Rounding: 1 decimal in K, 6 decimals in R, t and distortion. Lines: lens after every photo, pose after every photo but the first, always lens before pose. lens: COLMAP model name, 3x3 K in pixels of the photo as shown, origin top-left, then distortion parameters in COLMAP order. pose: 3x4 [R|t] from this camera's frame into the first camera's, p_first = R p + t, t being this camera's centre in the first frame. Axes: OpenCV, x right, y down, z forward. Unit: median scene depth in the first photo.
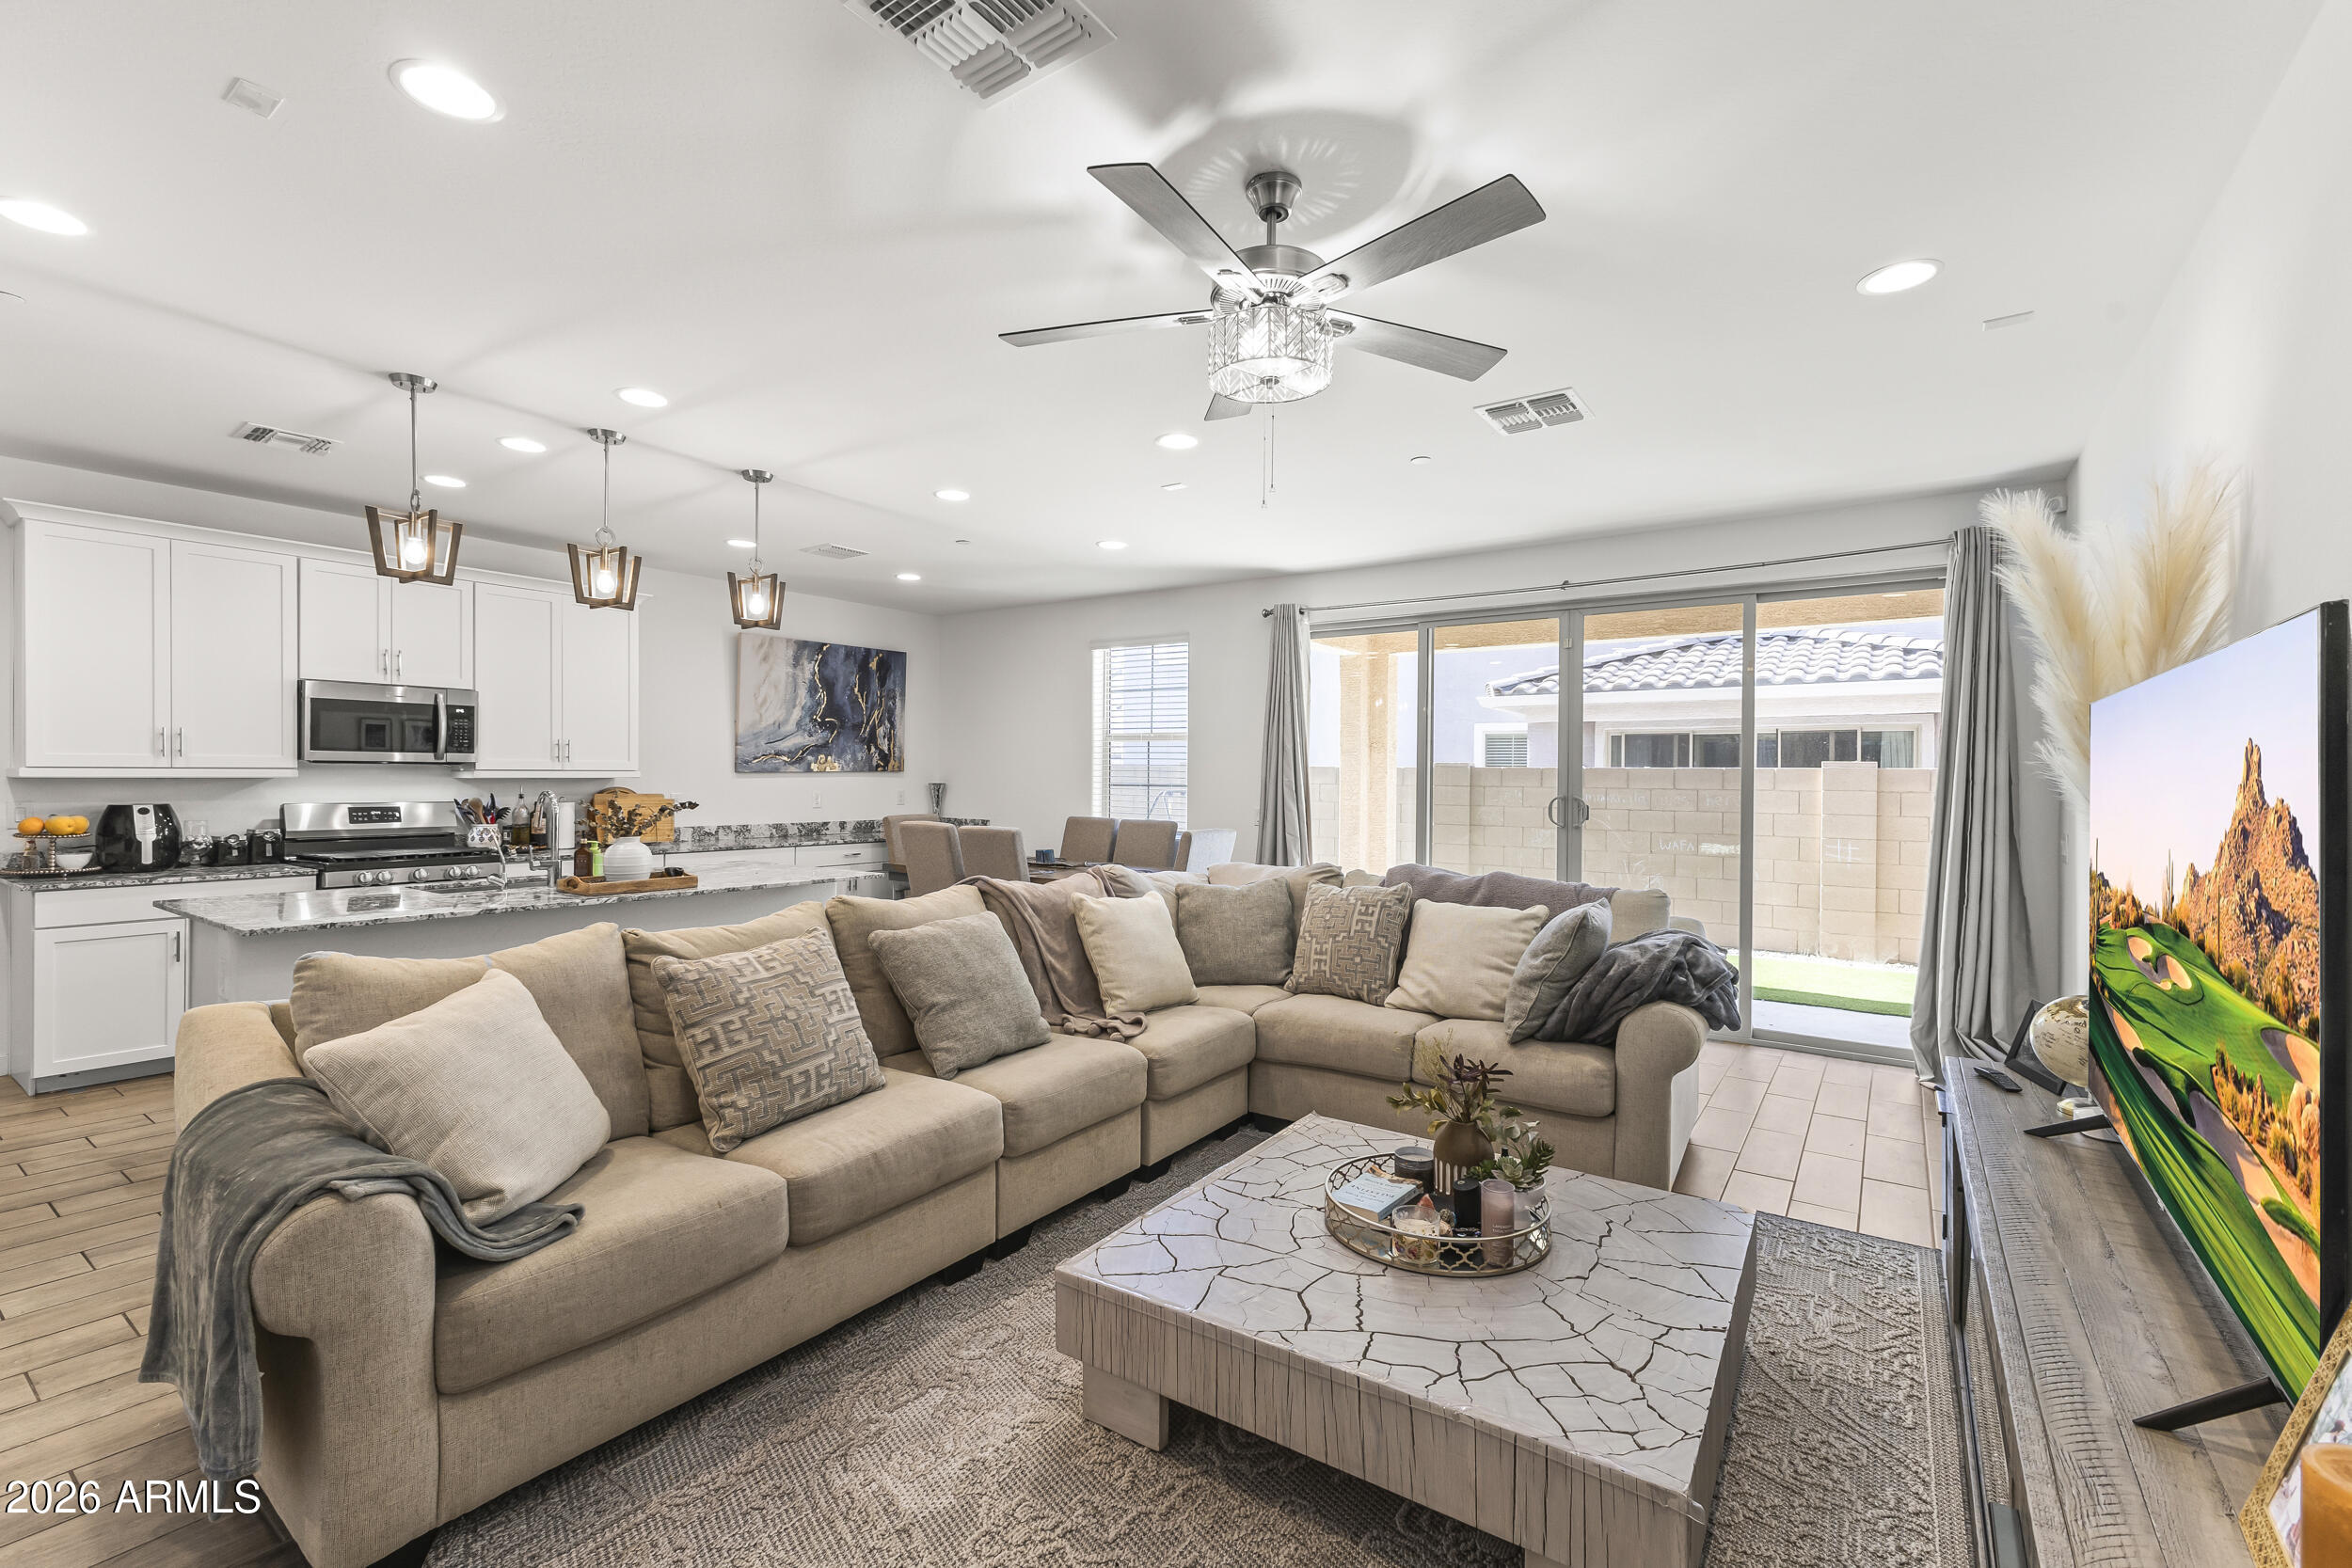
lens RADIAL K [[1011.7, 0, 1176.3], [0, 1011.7, 780.6], [0, 0, 1]] dist [0.009137, -0.001417]
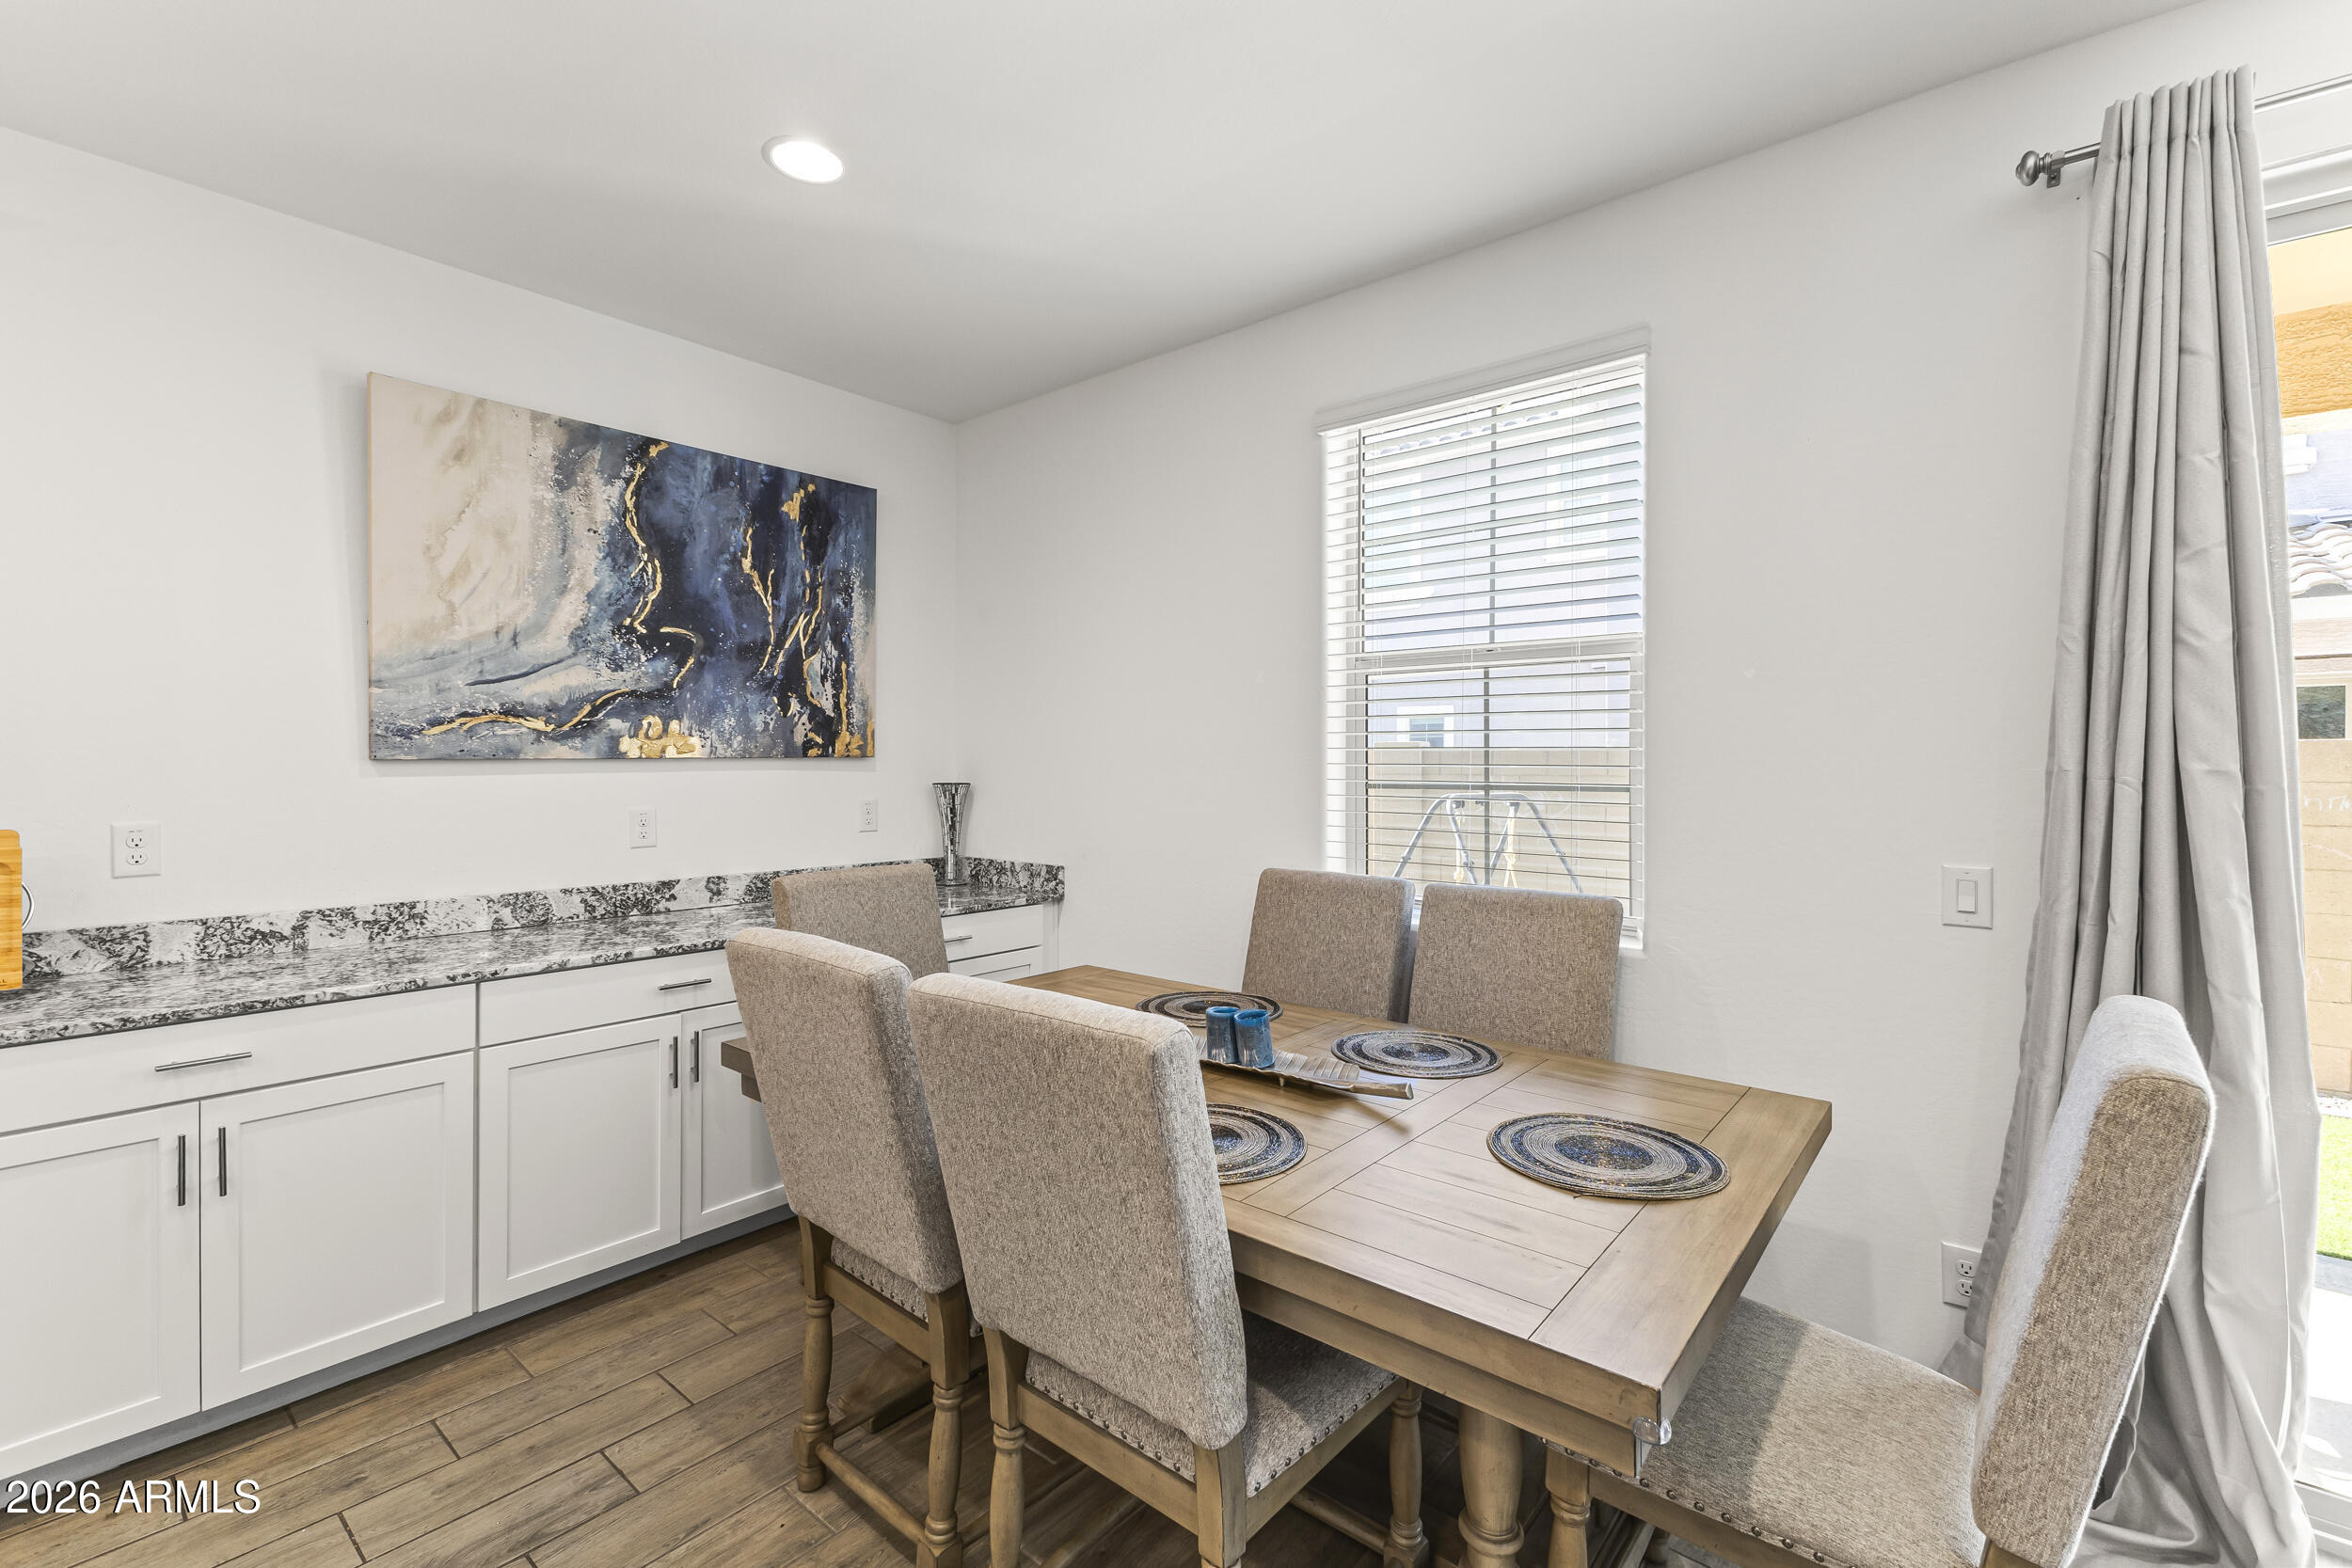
lens RADIAL K [[1011.7, 0, 1185.7], [0, 1011.7, 781.9], [0, 0, 1]] dist [0.009137, -0.001417]
pose [[0.996949, -0.005843, -0.077838, -0.137832], [0.006690, 0.999921, 0.010626, -0.002894], [0.077770, -0.011114, 0.996909, 0.800180]]
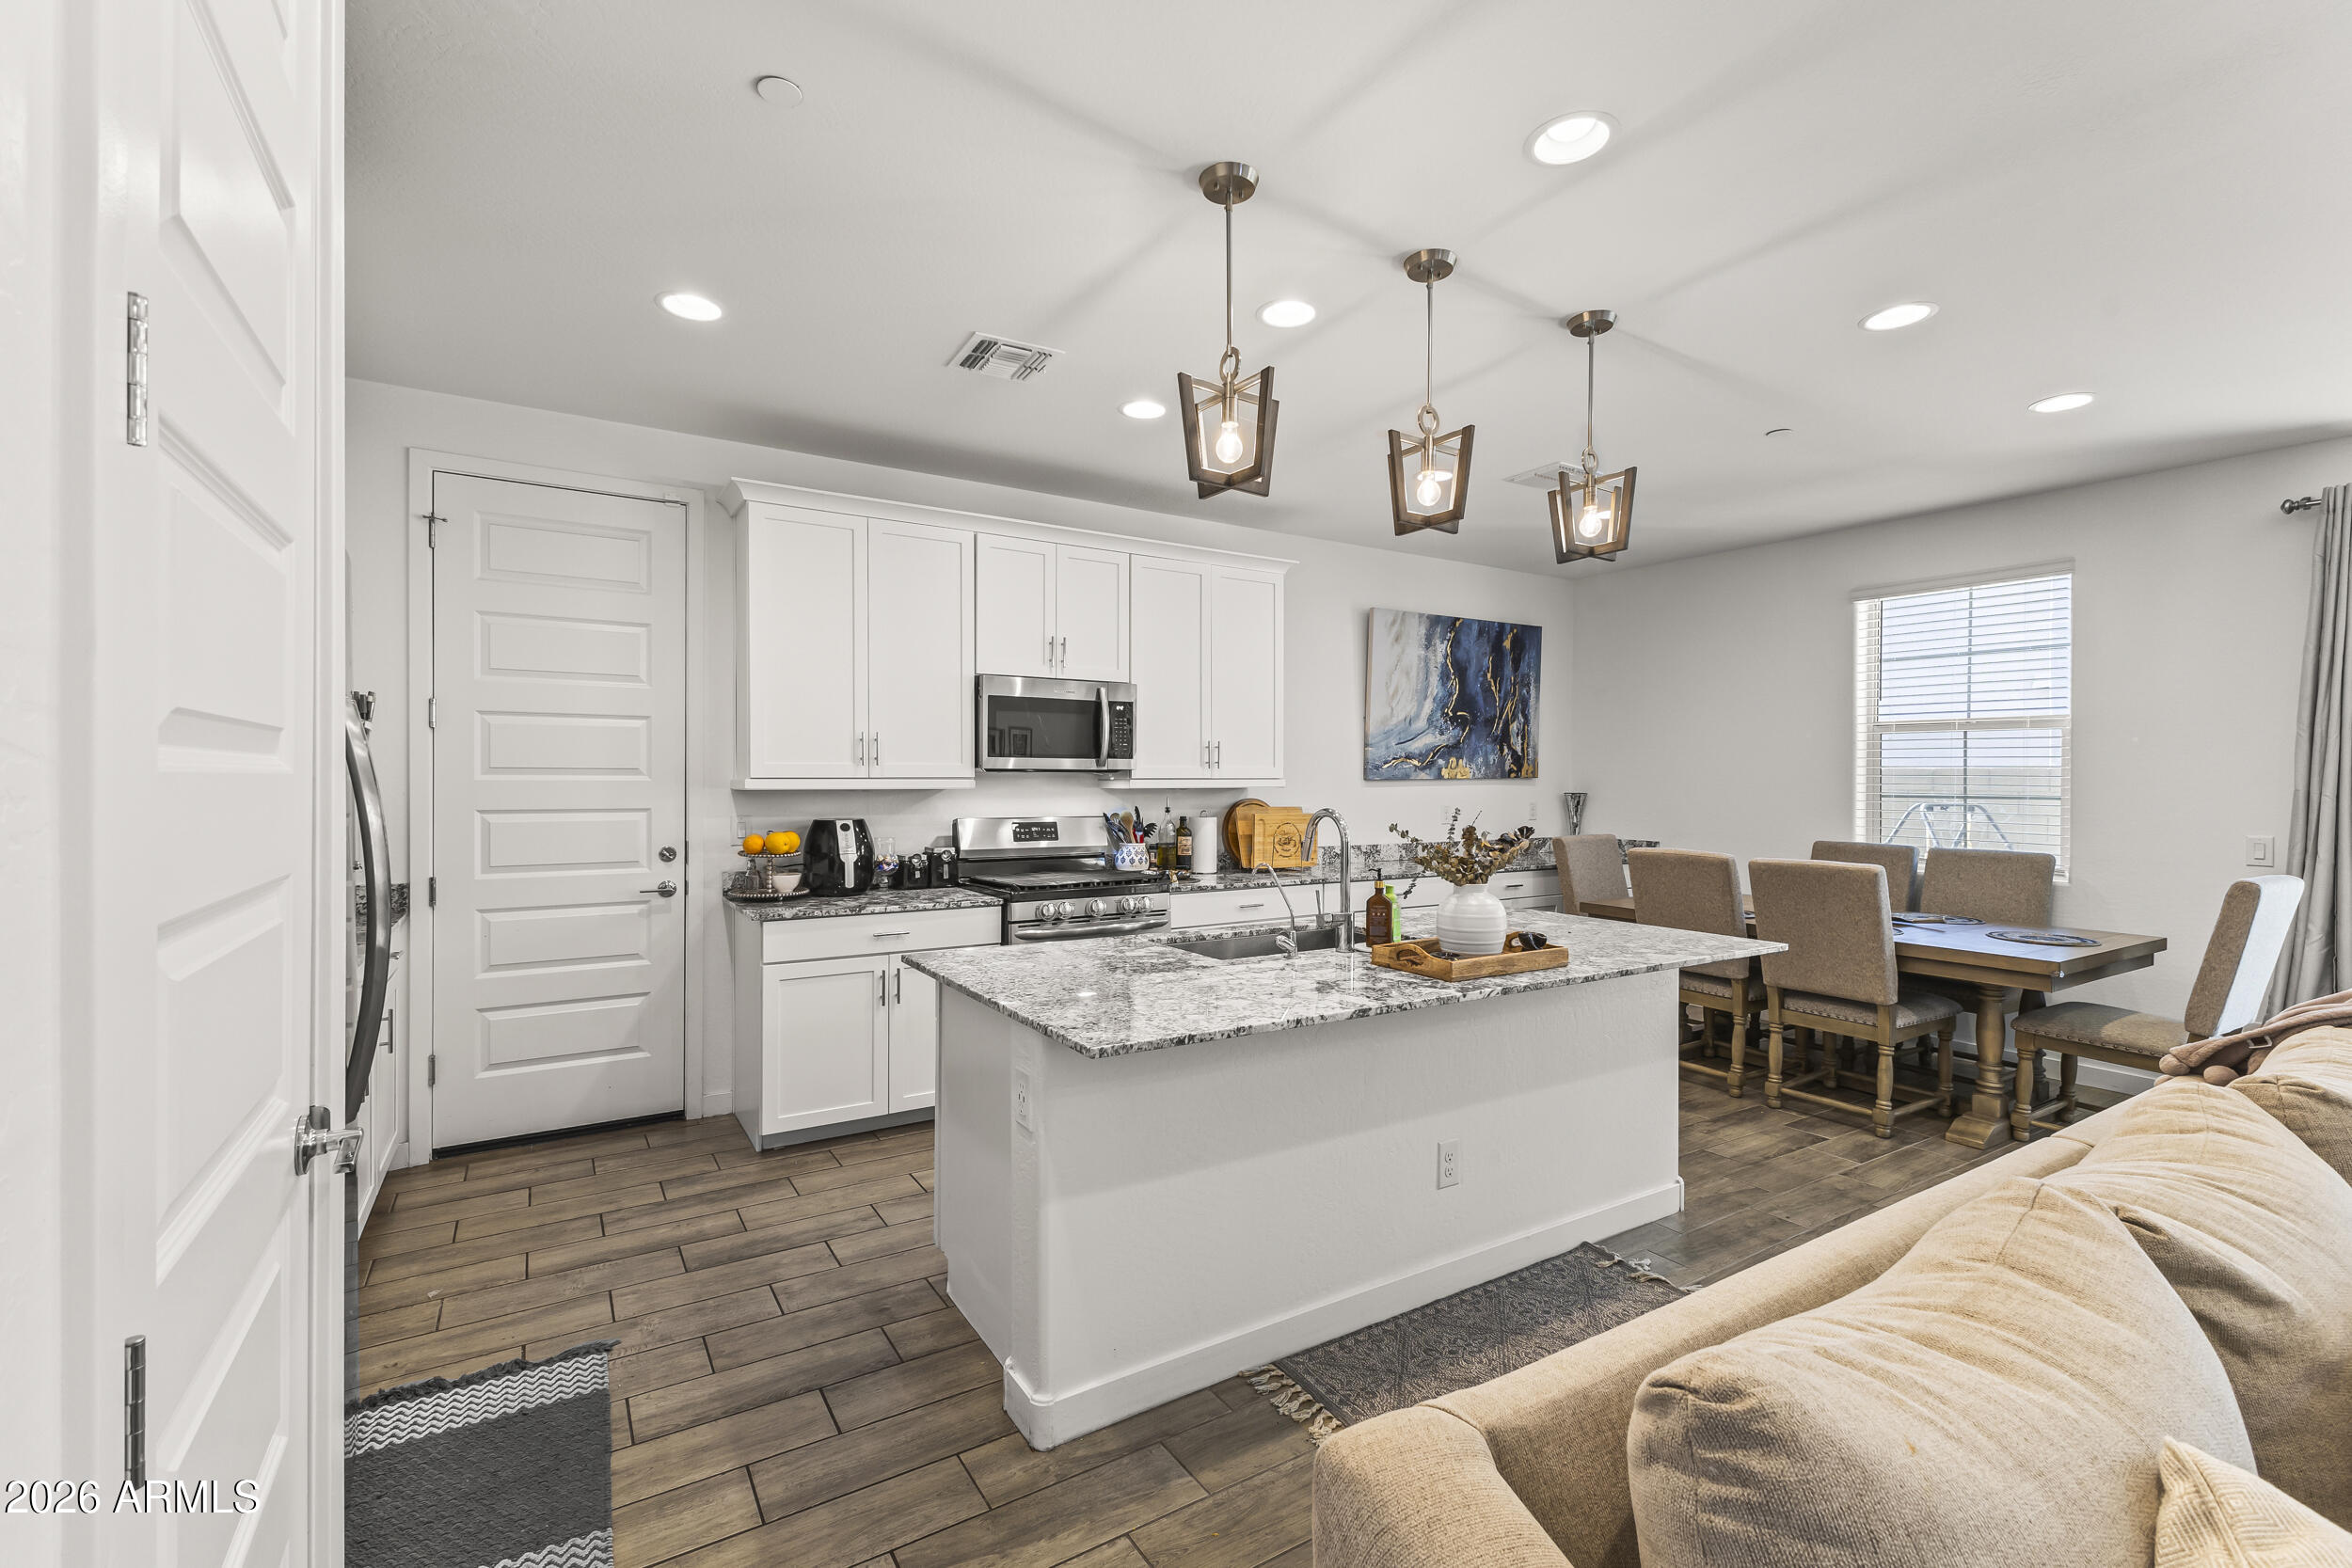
lens RADIAL K [[1011.7, 0, 1178.8], [0, 1011.7, 786.2], [0, 0, 1]] dist [0.009137, -0.001417]
pose [[0.924374, -0.001021, -0.381487, -0.320748], [0.001111, 0.999999, 0.000018, -0.004139], [0.381487, -0.000440, 0.924374, 0.233898]]
